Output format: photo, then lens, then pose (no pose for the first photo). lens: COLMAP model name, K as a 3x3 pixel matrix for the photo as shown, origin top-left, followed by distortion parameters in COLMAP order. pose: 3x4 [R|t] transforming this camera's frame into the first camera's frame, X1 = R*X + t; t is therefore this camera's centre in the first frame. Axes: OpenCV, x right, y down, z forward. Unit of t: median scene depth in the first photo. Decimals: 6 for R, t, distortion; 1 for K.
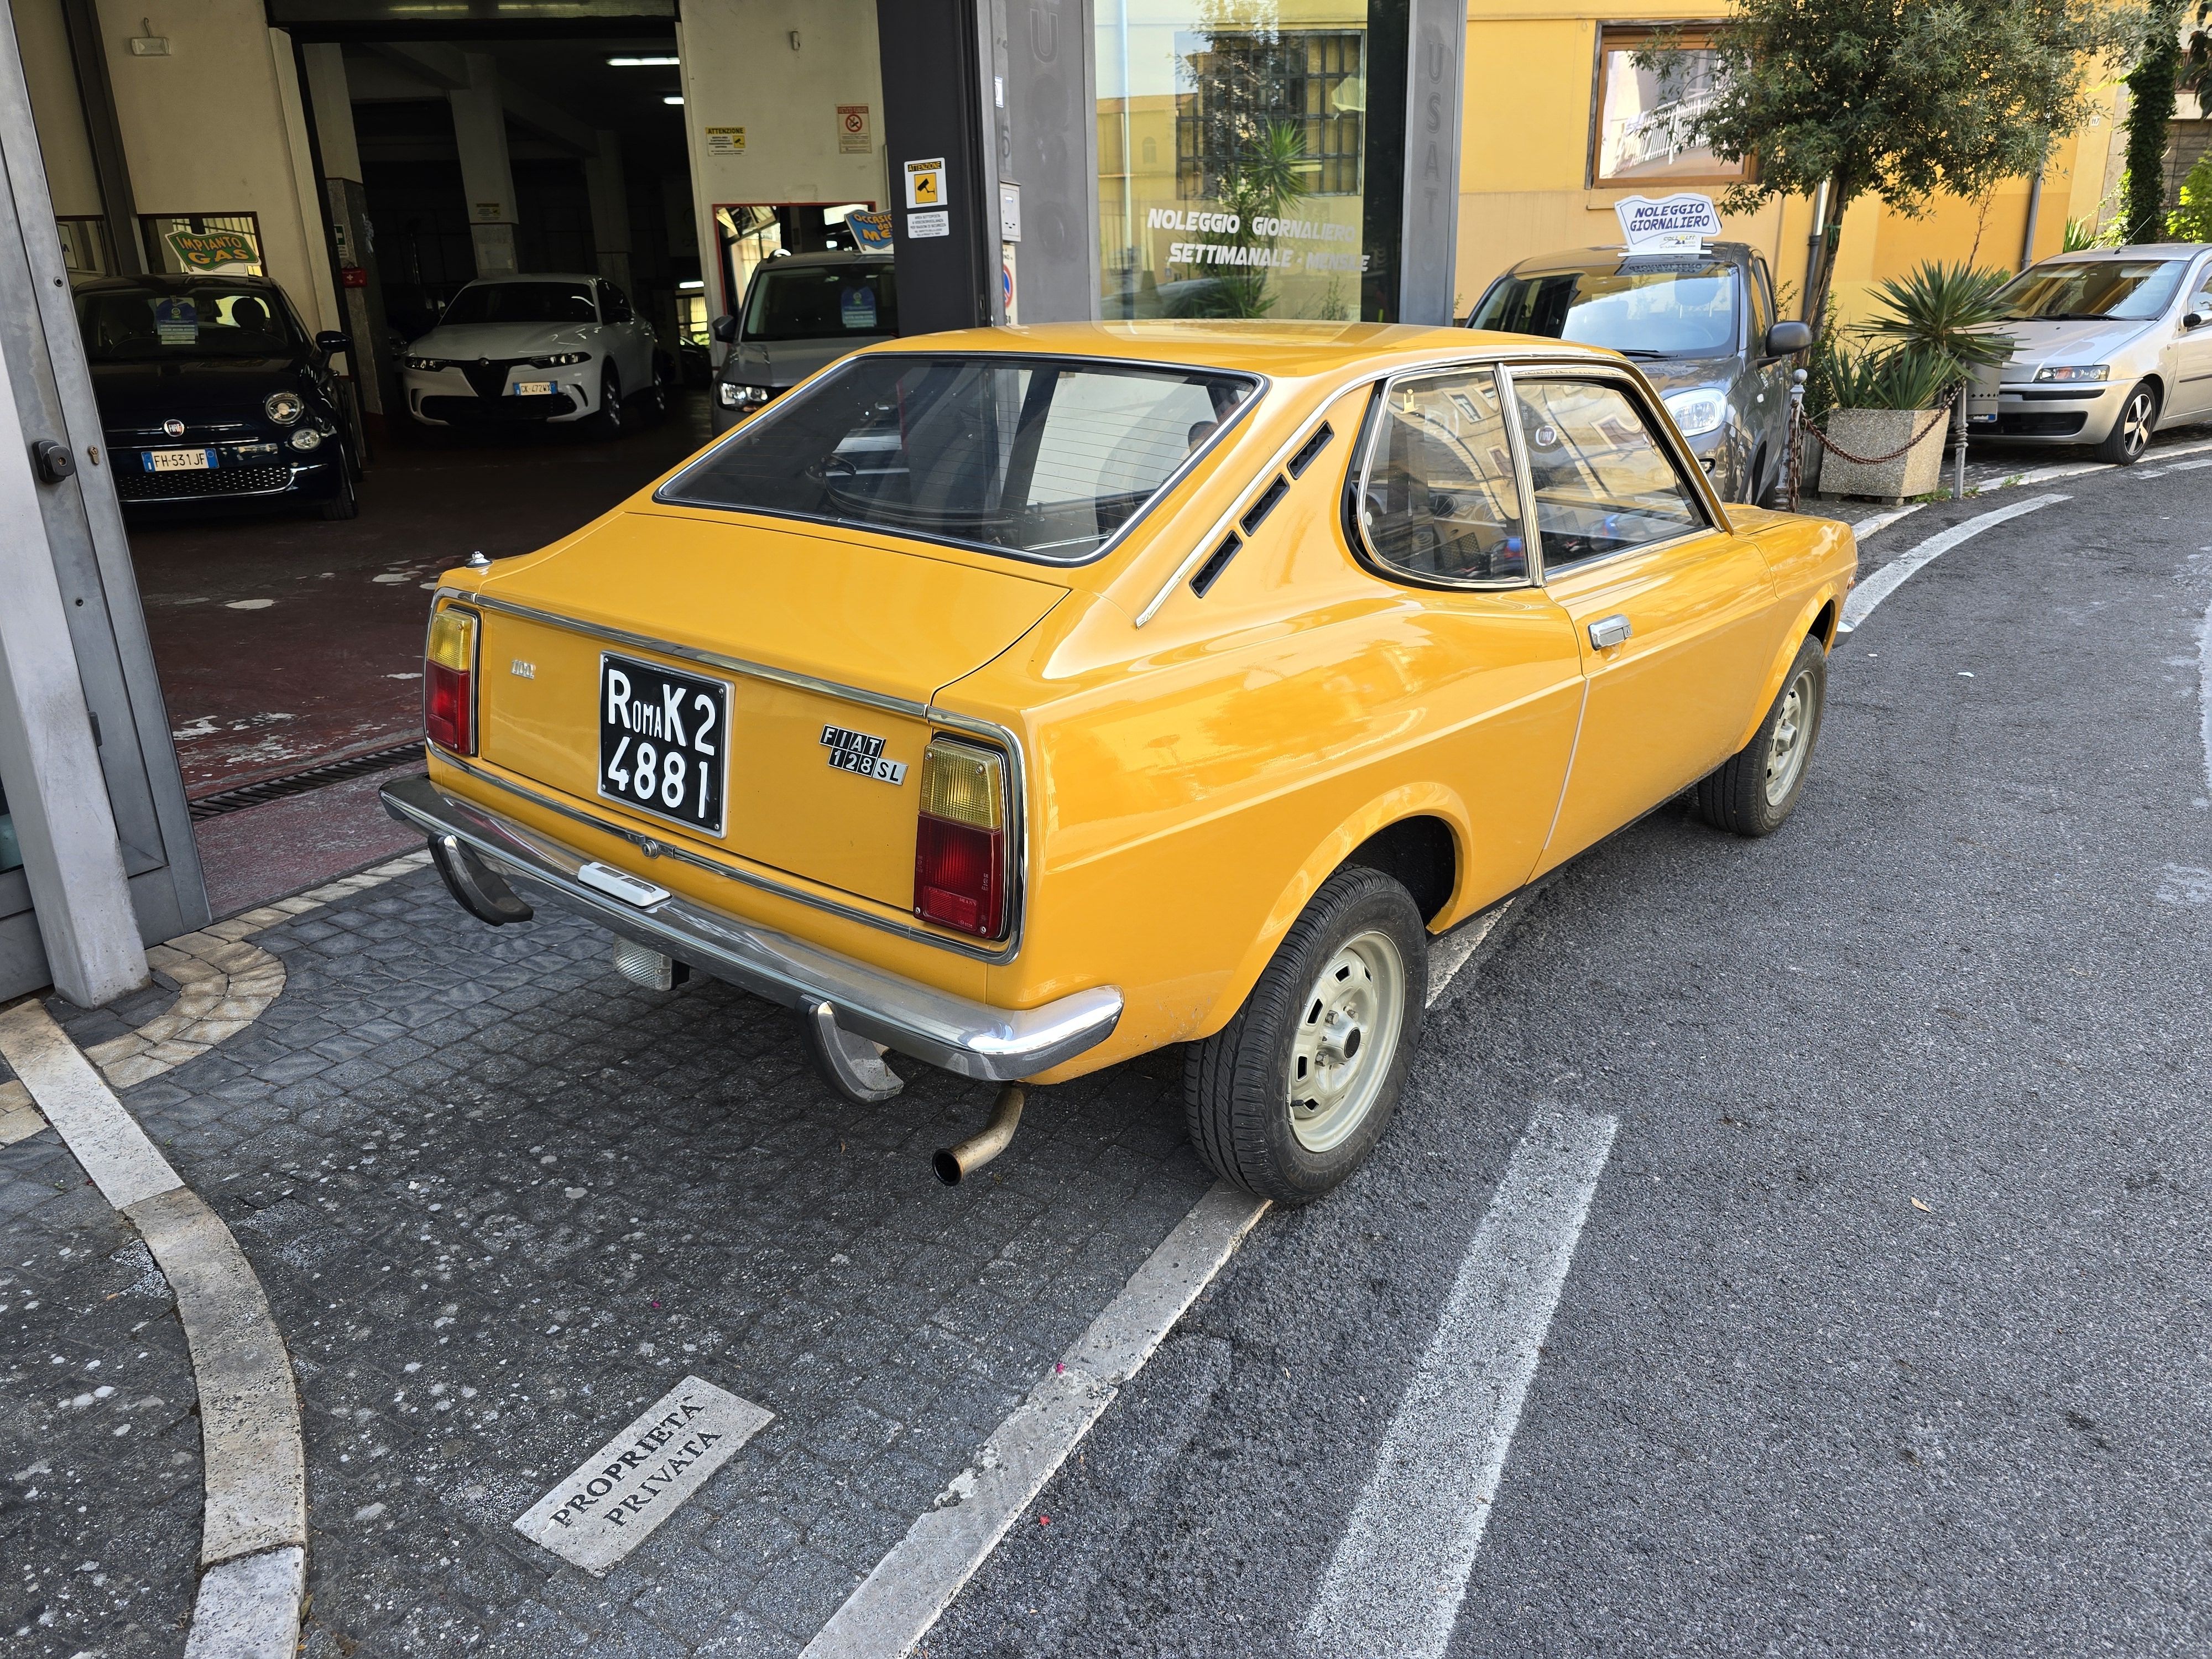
lens RADIAL K [[1492.6, 0, 1113.1], [0, 1492.6, 846.4], [0, 0, 1]] dist [0.048159, -0.048488]
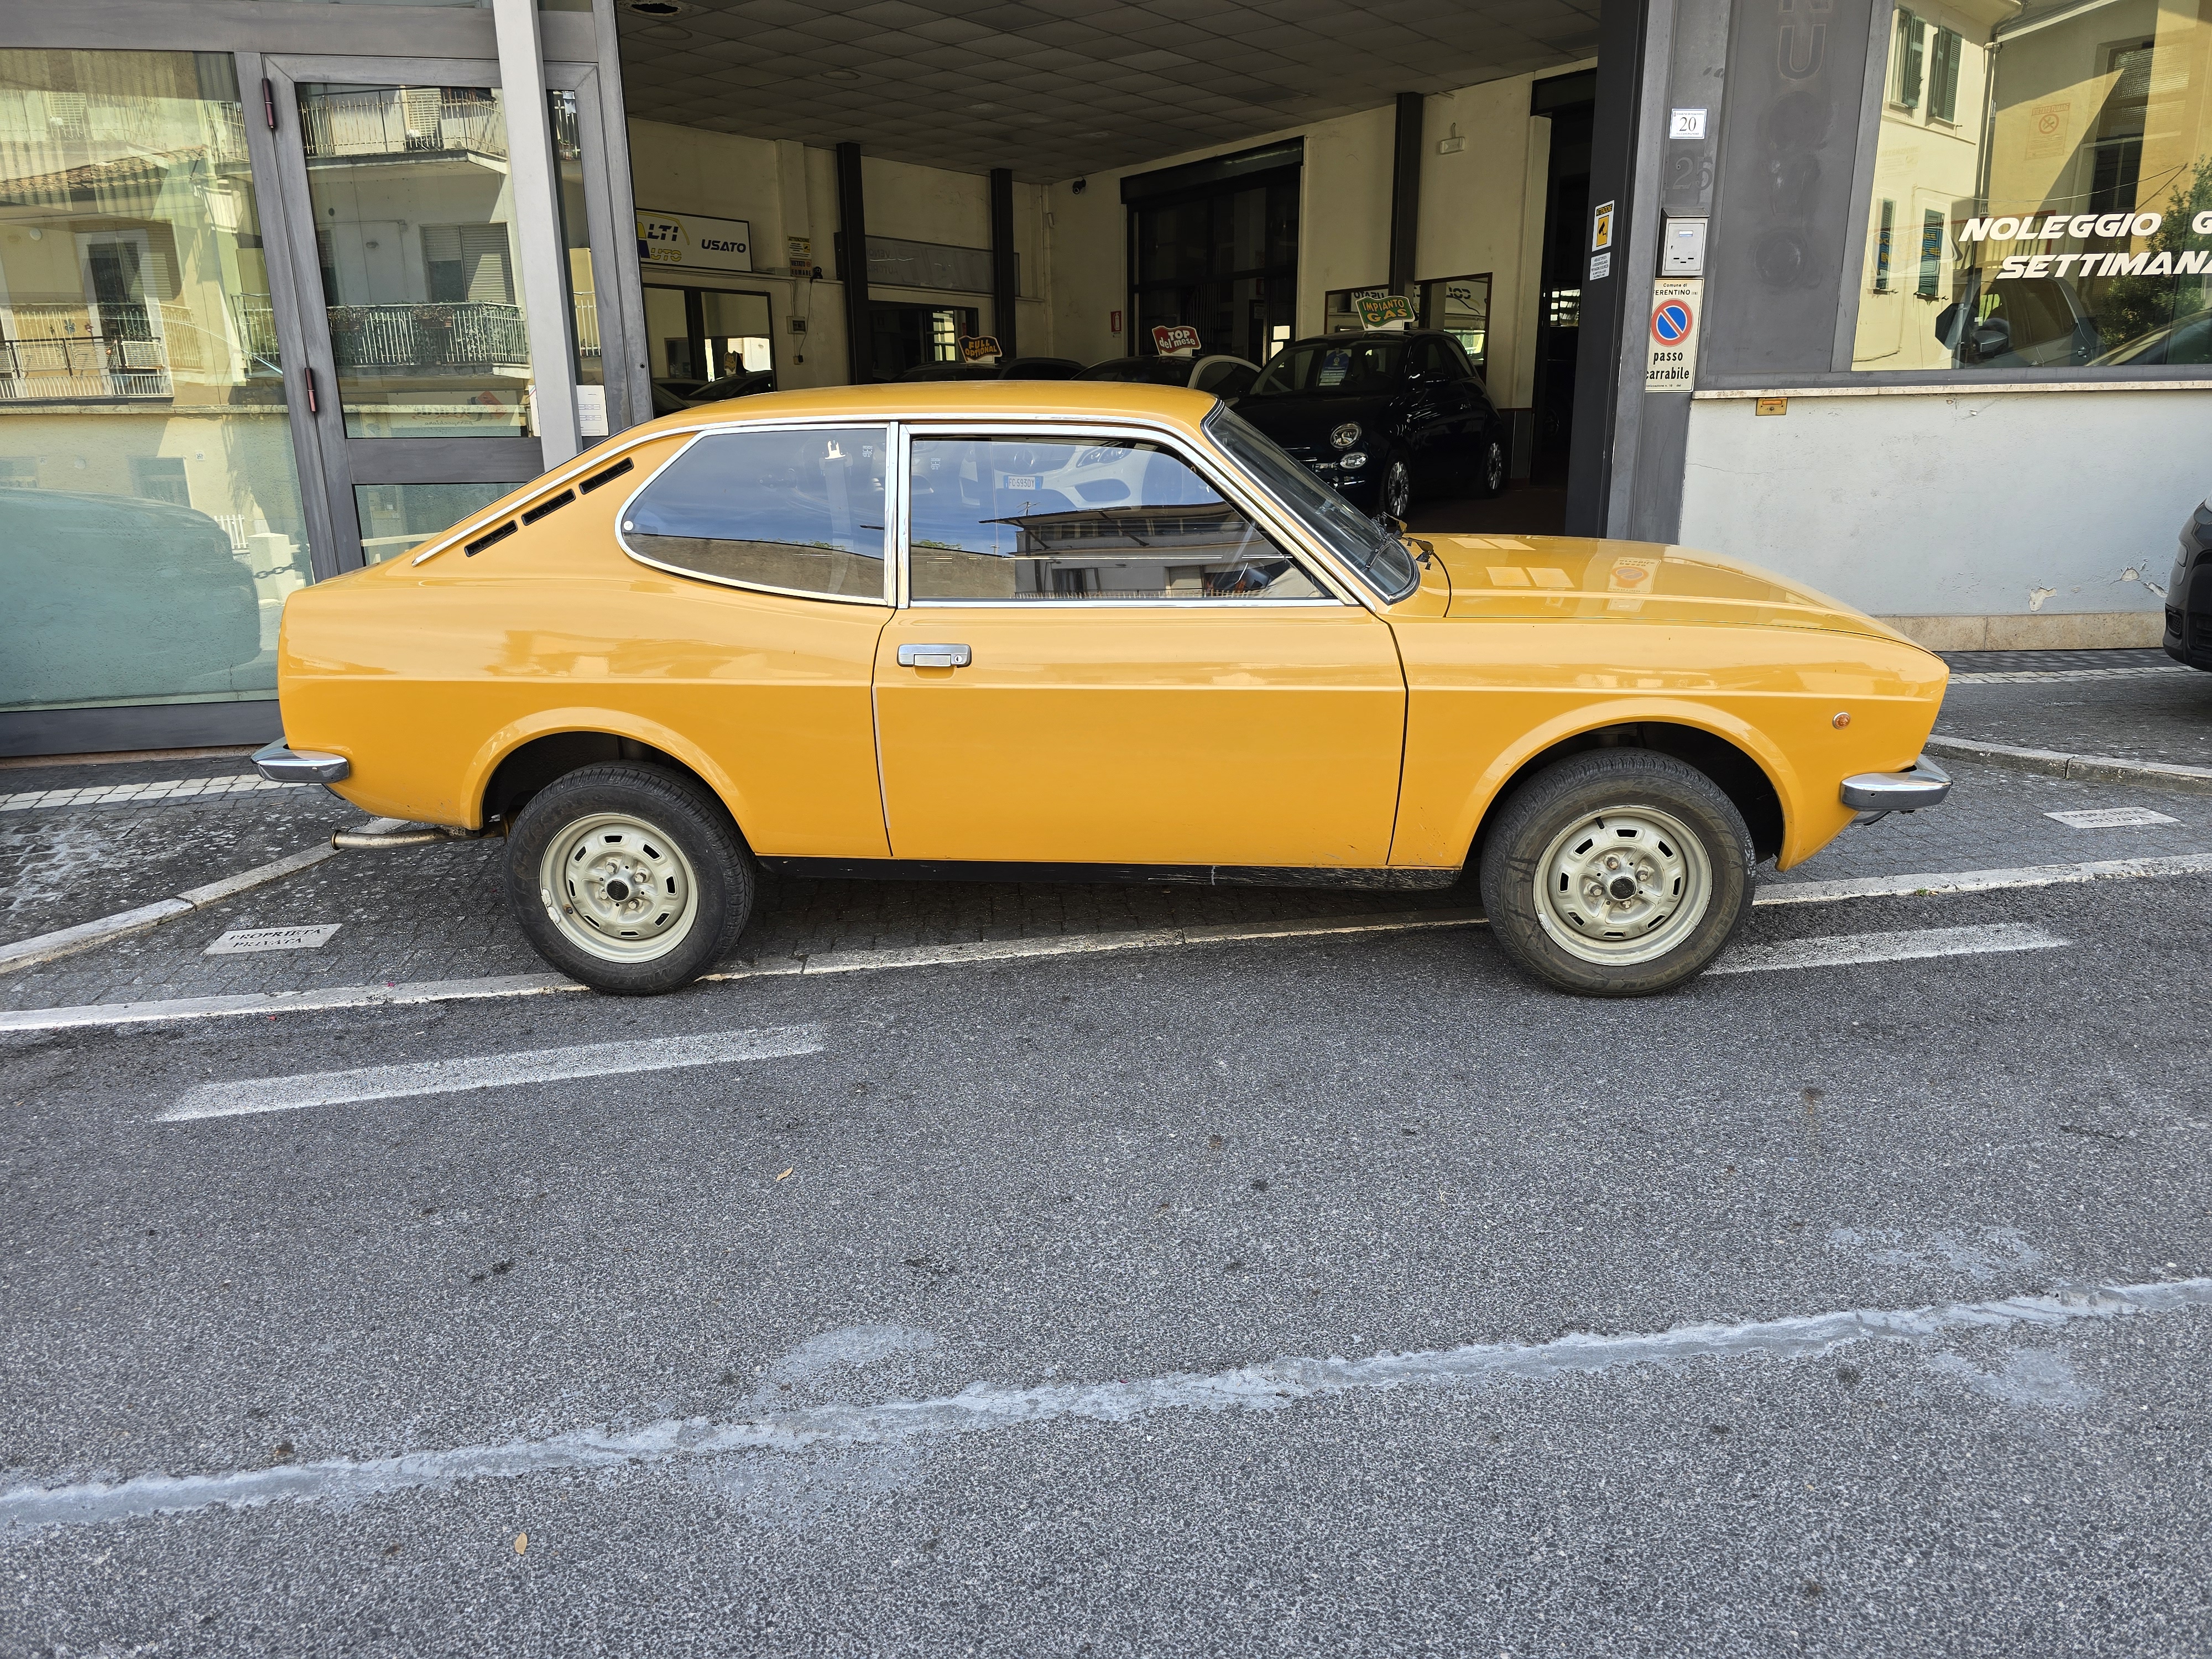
lens RADIAL K [[1492.6, 0, 1107.0], [0, 1492.6, 827.4], [0, 0, 1]] dist [0.048159, -0.048488]
pose [[0.558776, 0.231688, -0.796298, 1.751688], [-0.252996, 0.962035, 0.102378, -0.215805], [0.789786, 0.144254, 0.596179, 0.575989]]
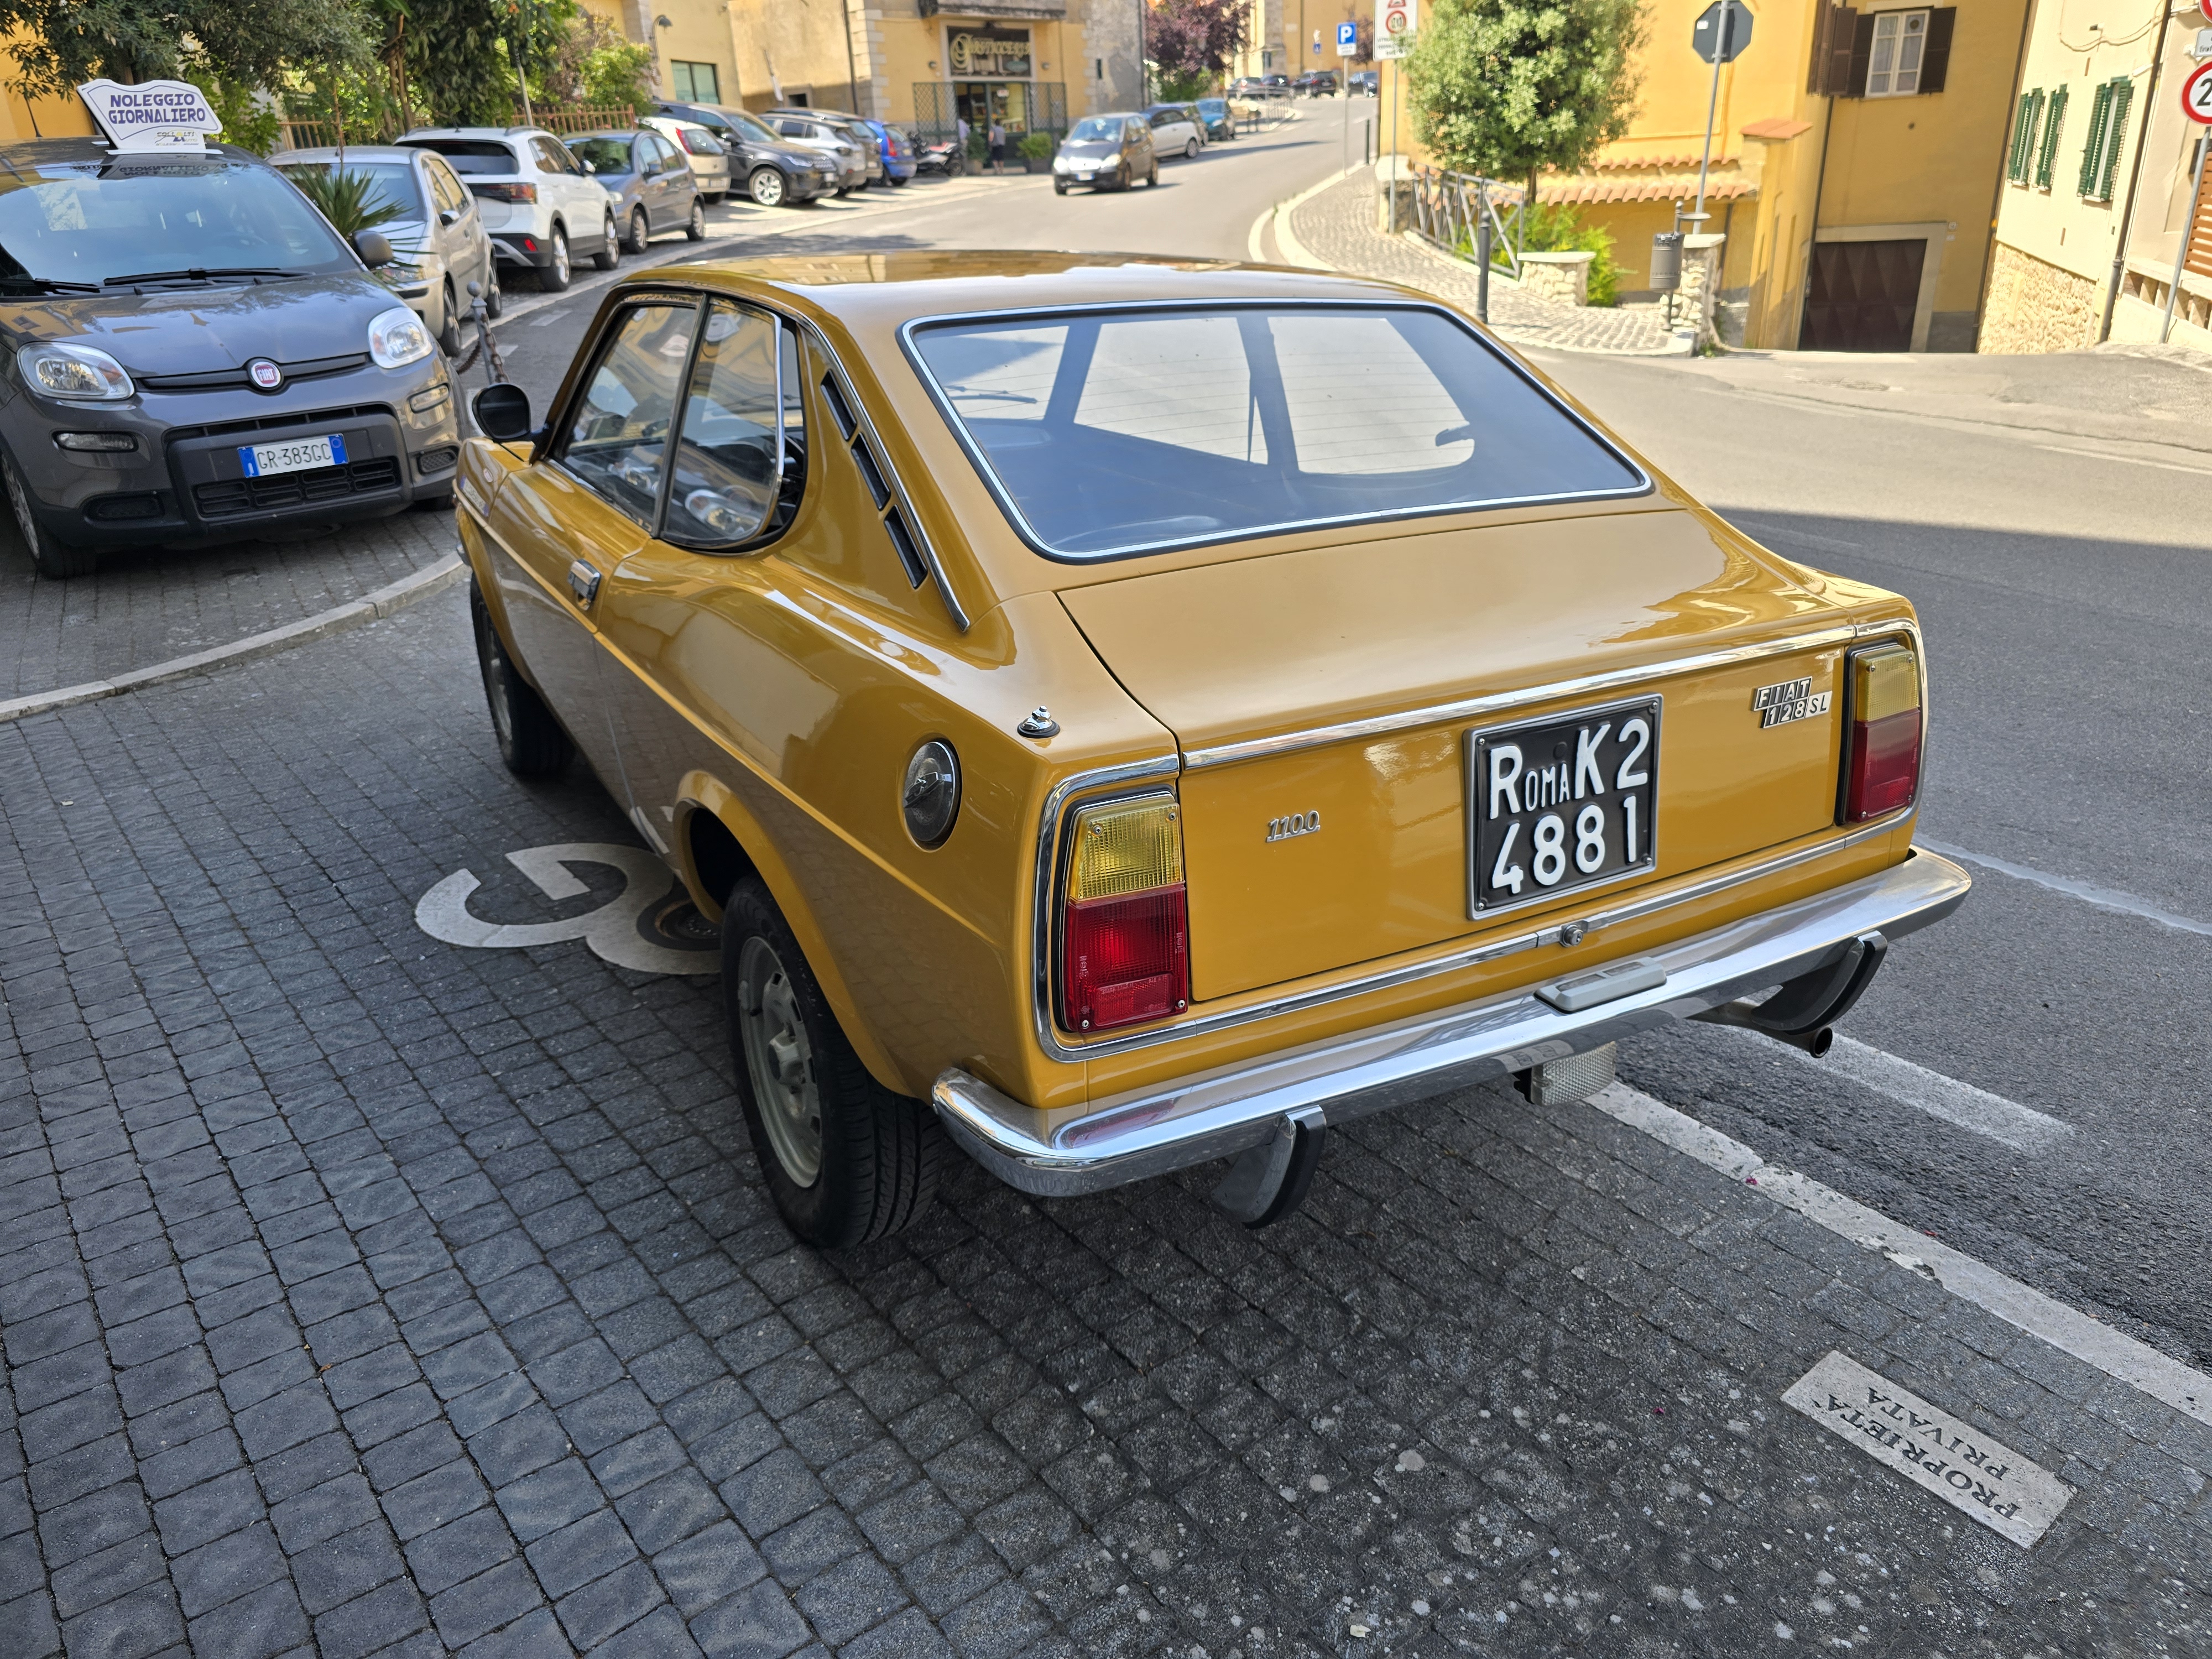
lens RADIAL K [[1492.6, 0, 1104.0], [0, 1492.6, 826.6], [0, 0, 1]] dist [0.048159, -0.048488]
pose [[0.368210, -0.365131, 0.855044, -1.076253], [0.322431, 0.912732, 0.250917, -0.338178], [-0.872044, 0.183303, 0.453806, 0.843527]]
